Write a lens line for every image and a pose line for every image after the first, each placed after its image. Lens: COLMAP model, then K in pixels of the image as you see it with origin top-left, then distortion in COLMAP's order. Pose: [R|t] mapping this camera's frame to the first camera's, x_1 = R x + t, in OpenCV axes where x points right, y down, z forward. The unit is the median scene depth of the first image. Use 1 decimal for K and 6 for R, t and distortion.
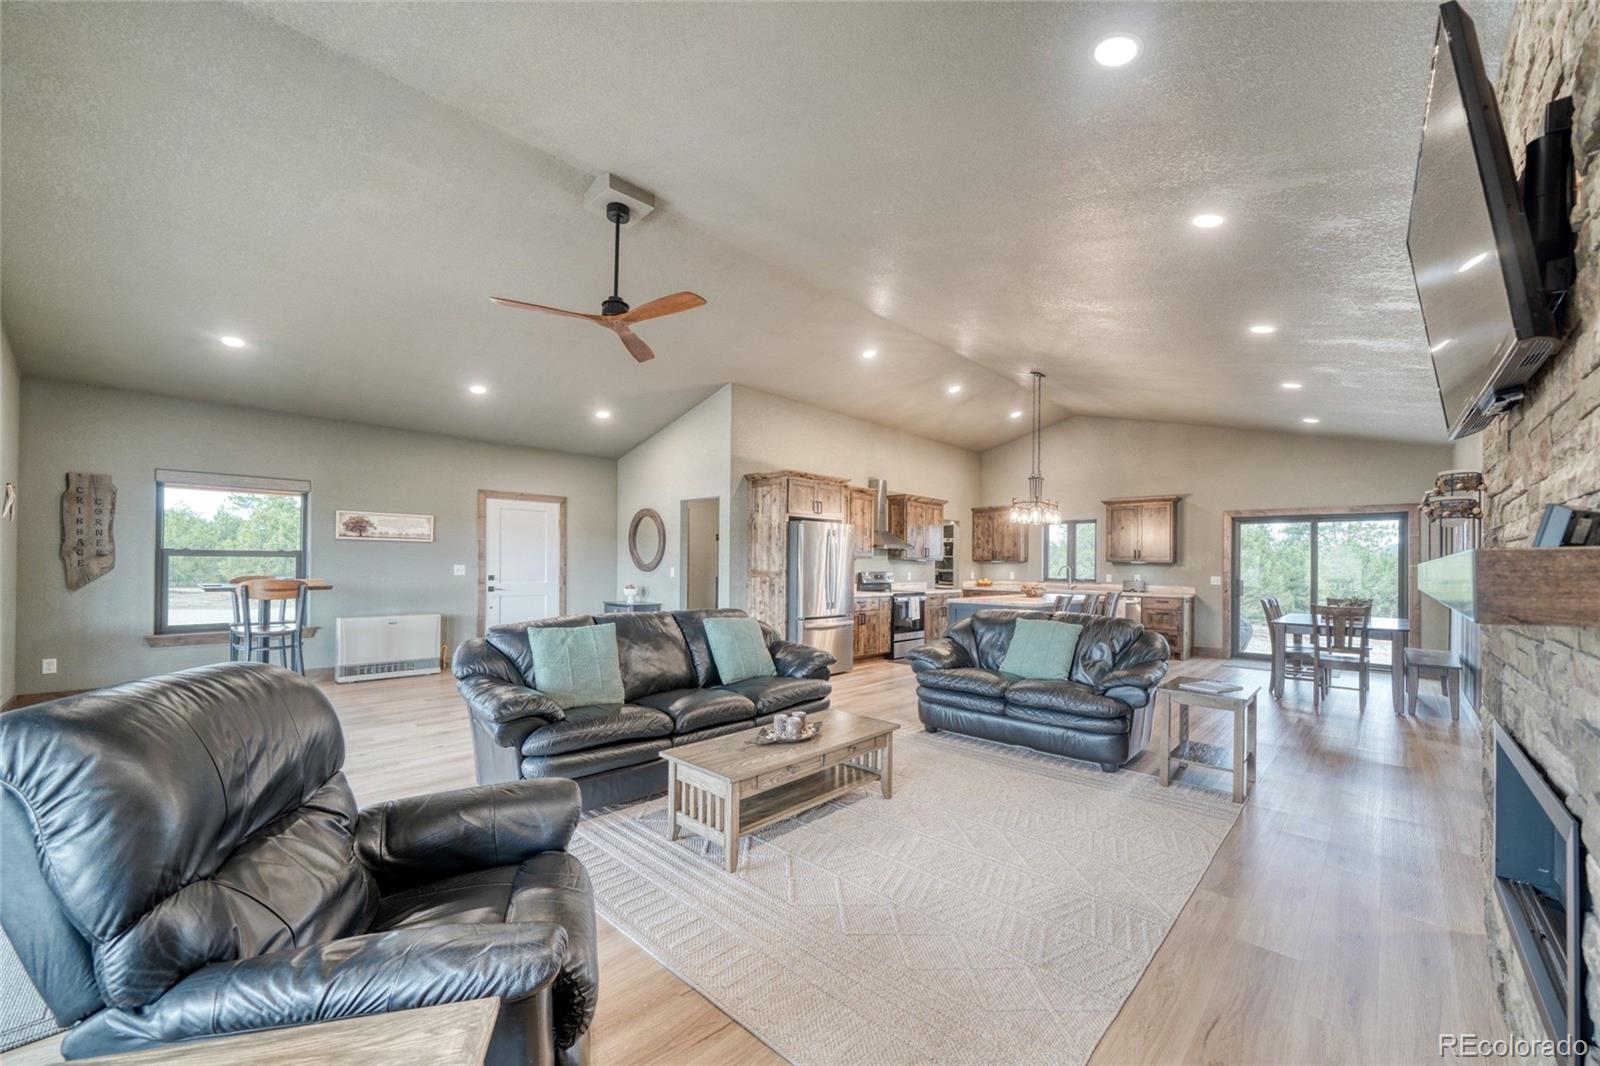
lens RADIAL K [[617.8, 0, 813.1], [0, 617.8, 563.0], [0, 0, 1]] dist [-0.006814, 0.000525]
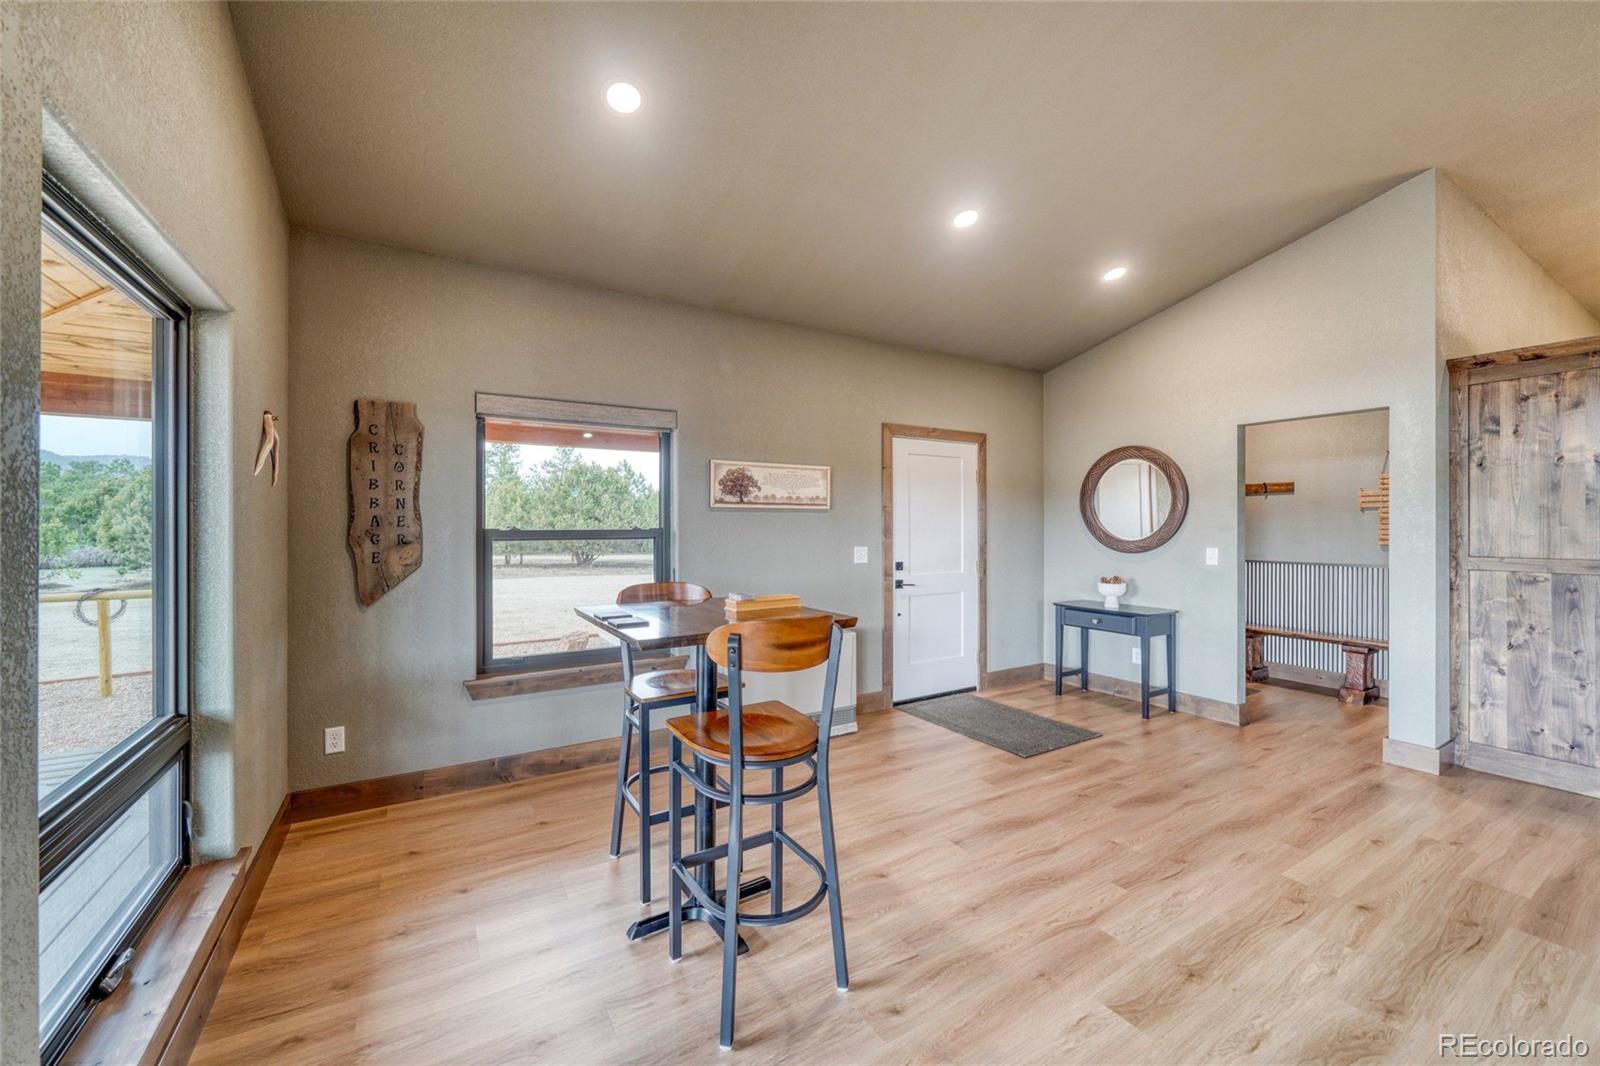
lens RADIAL K [[617.8, 0, 797.3], [0, 617.8, 527.1], [0, 0, 1]] dist [-0.006814, 0.000525]
pose [[0.962955, -0.012057, -0.269393, -0.602396], [0.012229, 0.999925, -0.001038, -0.020930], [0.269385, -0.002295, 0.963030, 0.502705]]
